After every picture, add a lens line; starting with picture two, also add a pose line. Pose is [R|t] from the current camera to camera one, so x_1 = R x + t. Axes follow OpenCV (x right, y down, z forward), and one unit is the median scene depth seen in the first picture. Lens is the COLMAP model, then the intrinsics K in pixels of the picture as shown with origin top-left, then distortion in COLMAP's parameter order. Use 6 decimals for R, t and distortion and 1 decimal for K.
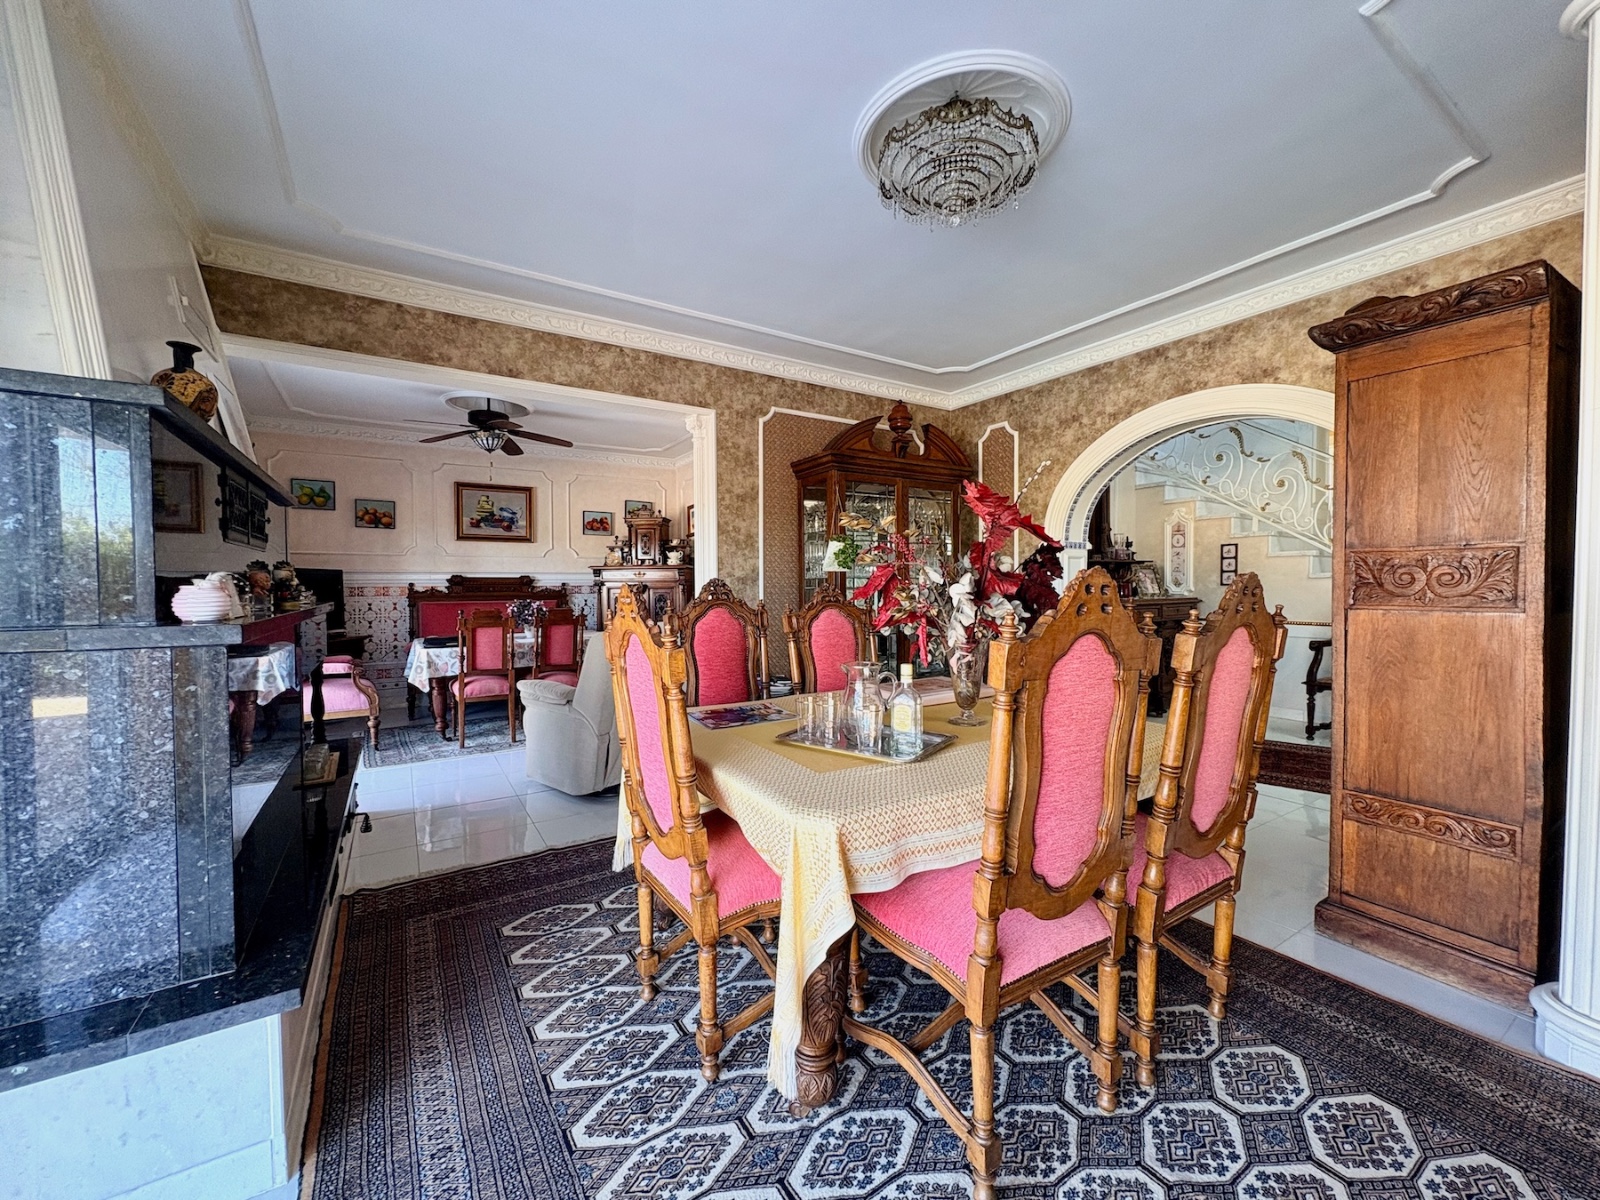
lens RADIAL K [[636.5, 0, 801.1], [0, 636.5, 601.7], [0, 0, 1]] dist [-0.000104, 0.000370]
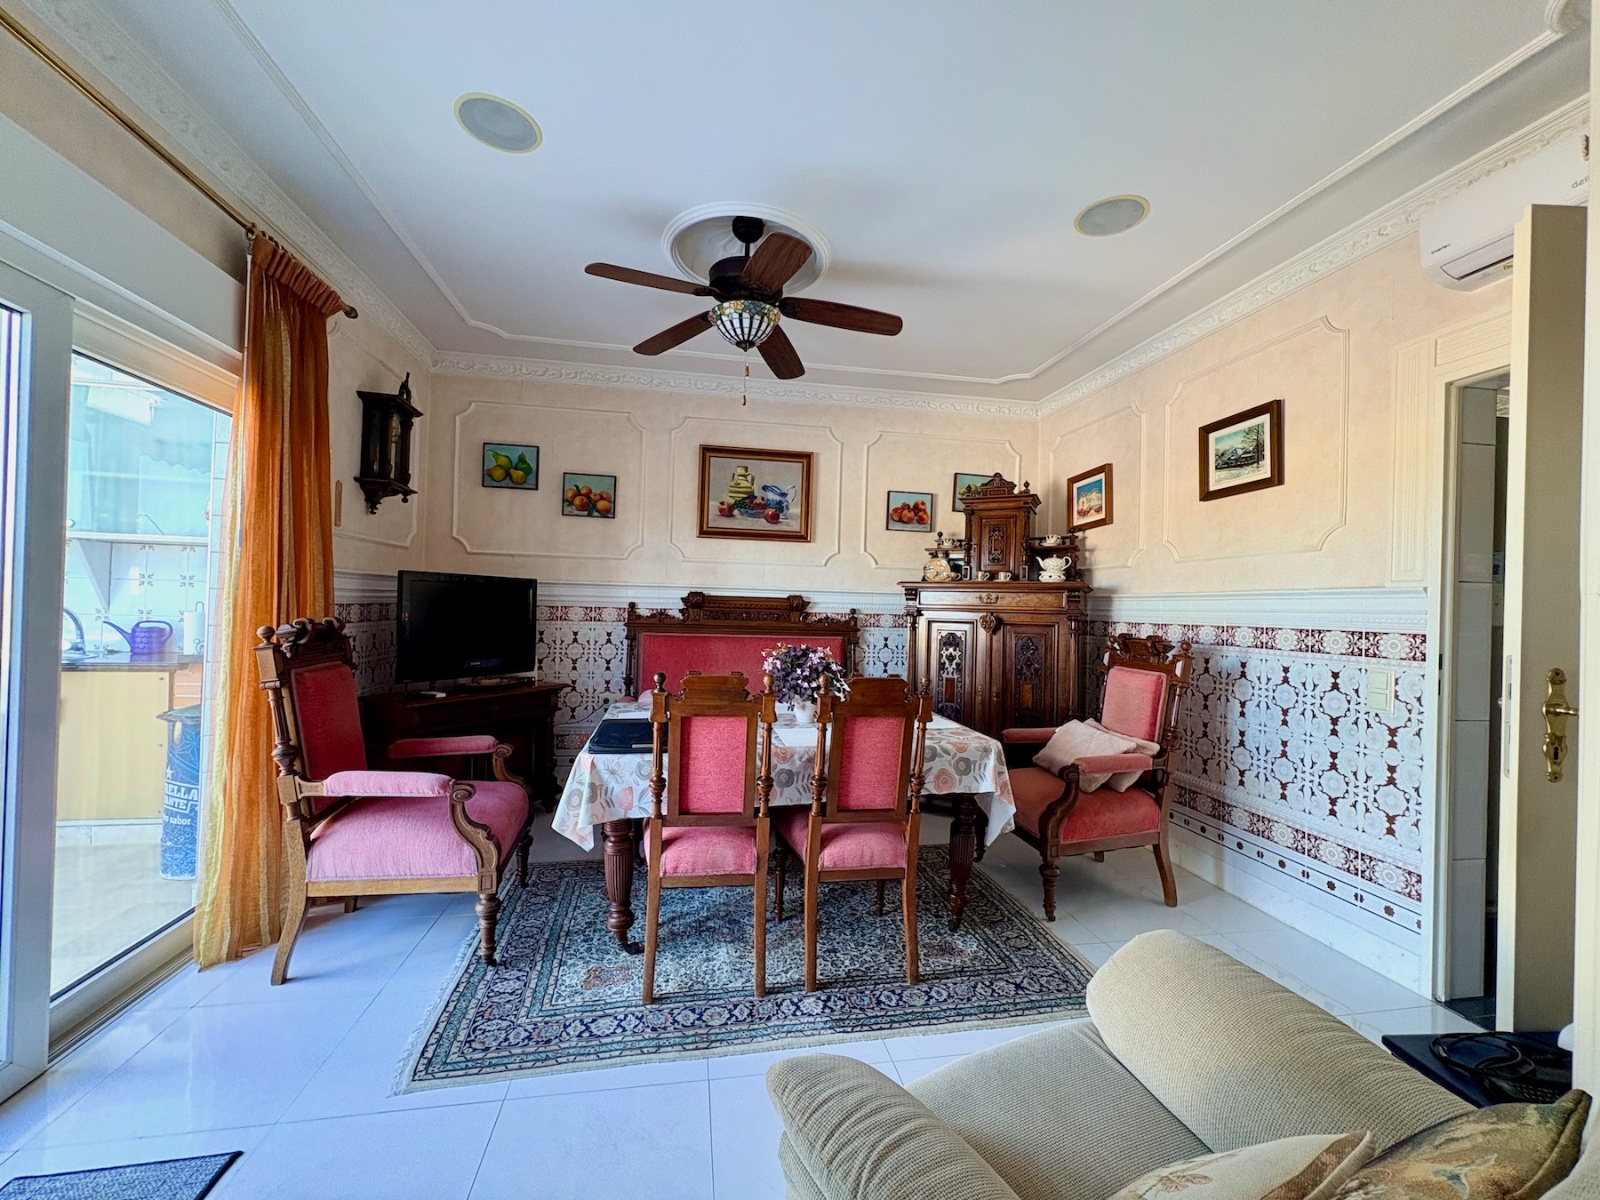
lens RADIAL K [[636.5, 0, 801.1], [0, 636.5, 601.7], [0, 0, 1]] dist [-0.000104, 0.000370]
pose [[0.924872, 0.028192, -0.379232, -0.211652], [-0.042364, 0.998679, -0.029076, -0.018597], [0.377911, 0.042958, 0.924845, 0.470264]]
